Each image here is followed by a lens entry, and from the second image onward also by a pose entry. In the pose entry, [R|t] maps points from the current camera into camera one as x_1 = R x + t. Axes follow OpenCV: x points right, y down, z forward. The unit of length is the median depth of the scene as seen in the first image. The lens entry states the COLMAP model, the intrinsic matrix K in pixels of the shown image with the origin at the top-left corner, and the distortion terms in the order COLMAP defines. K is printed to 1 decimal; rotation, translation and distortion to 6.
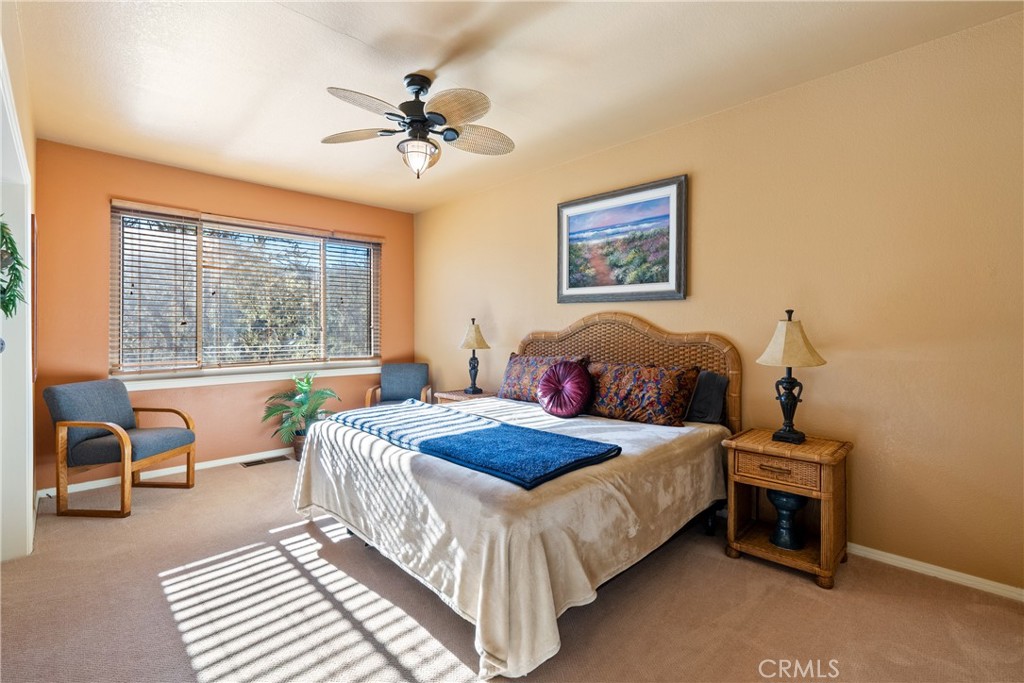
lens RADIAL K [[460.1, 0, 509.4], [0, 460.1, 335.5], [0, 0, 1]] dist [-0.011494, 0.003495]
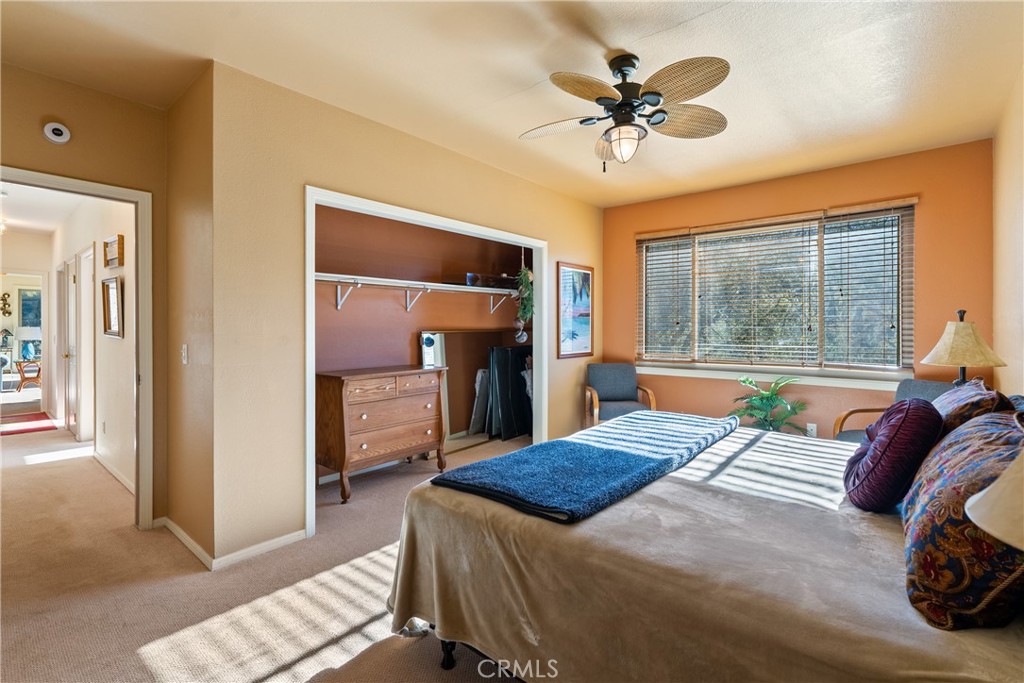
lens RADIAL K [[460.1, 0, 510.7], [0, 460.1, 331.7], [0, 0, 1]] dist [-0.011494, 0.003495]
pose [[0.089346, 0.011603, -0.995933, 0.450681], [-0.016996, 0.999804, 0.010123, -0.009156], [0.995856, 0.016022, 0.089525, 0.442762]]
